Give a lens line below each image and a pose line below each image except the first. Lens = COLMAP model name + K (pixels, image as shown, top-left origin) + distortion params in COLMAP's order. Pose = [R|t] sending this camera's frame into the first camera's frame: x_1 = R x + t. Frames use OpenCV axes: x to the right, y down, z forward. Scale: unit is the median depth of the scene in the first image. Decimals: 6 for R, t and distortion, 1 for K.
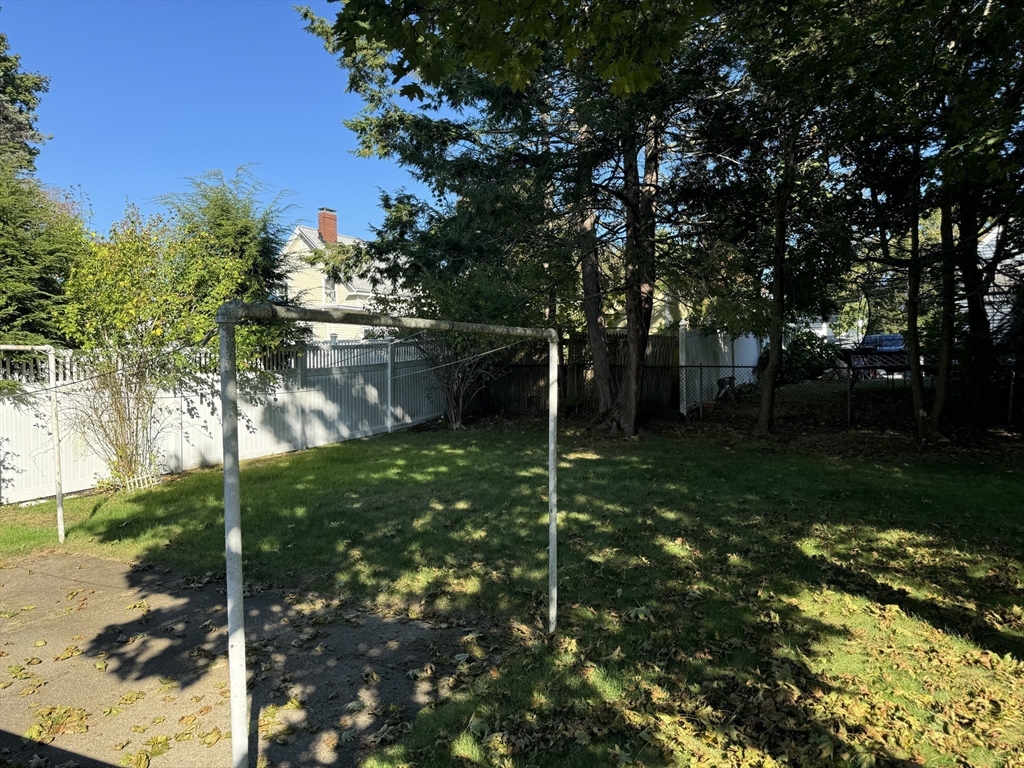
lens RADIAL K [[721.9, 0, 514.9], [0, 721.9, 383.8], [0, 0, 1]] dist [0.006226, -0.008981]
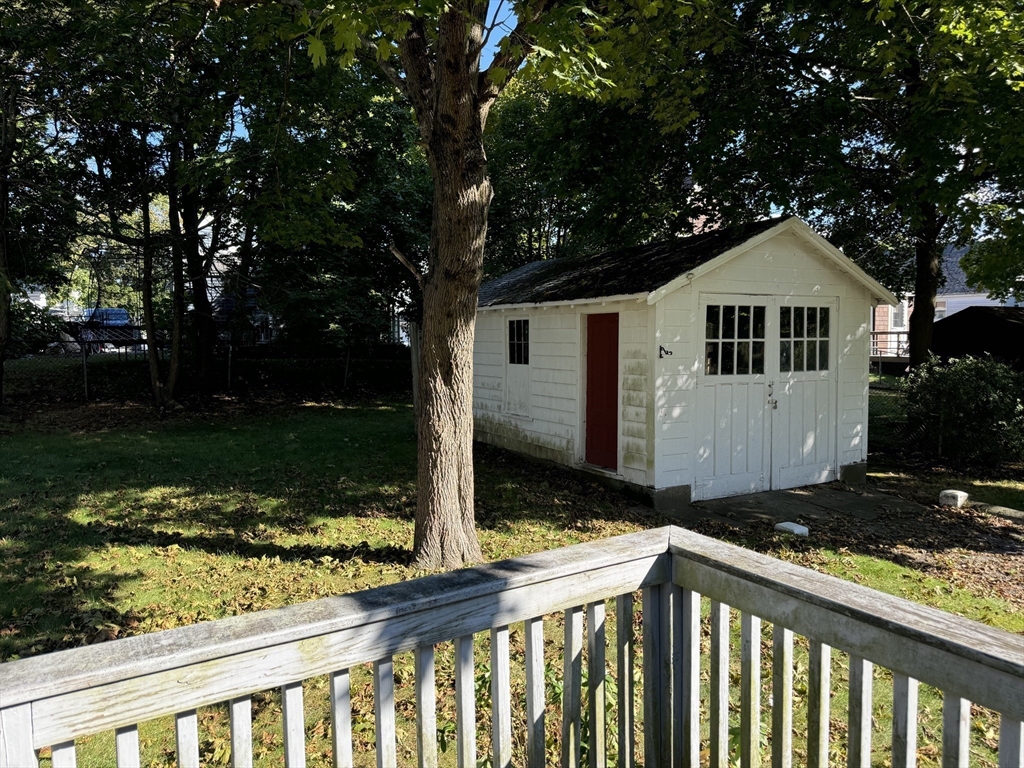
lens RADIAL K [[721.9, 0, 512.7], [0, 721.9, 383.9], [0, 0, 1]] dist [0.006226, -0.008981]
pose [[0.545776, -0.045506, 0.836695, -0.119516], [0.014628, 0.998890, 0.044786, -0.000423], [-0.837804, -0.012204, 0.545835, -0.082789]]
